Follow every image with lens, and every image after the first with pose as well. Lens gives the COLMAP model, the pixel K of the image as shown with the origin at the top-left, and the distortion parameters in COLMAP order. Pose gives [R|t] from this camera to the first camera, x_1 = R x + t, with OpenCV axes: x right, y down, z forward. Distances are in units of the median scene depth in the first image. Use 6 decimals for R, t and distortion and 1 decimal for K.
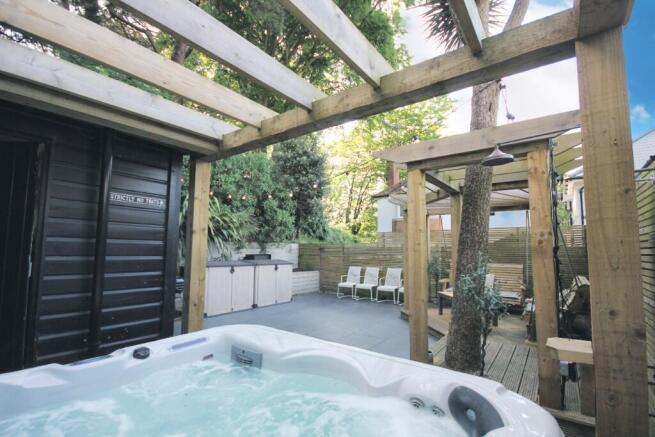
lens RADIAL K [[305.5, 0, 327.9], [0, 305.5, 222.9], [0, 0, 1]] dist [-0.015824, -0.000218]
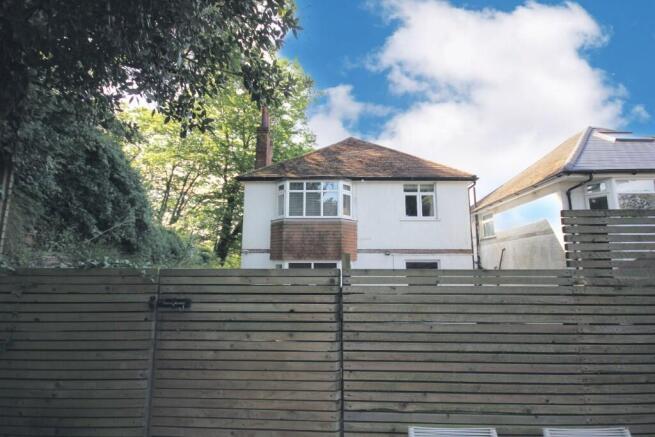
lens RADIAL K [[305.5, 0, 327.9], [0, 305.5, 222.9], [0, 0, 1]] dist [-0.015824, -0.000218]
pose [[0.815961, 0.082023, 0.572258, -0.035204], [-0.044641, 0.995868, -0.079088, 0.039966], [-0.576380, 0.038986, 0.816251, 0.616084]]
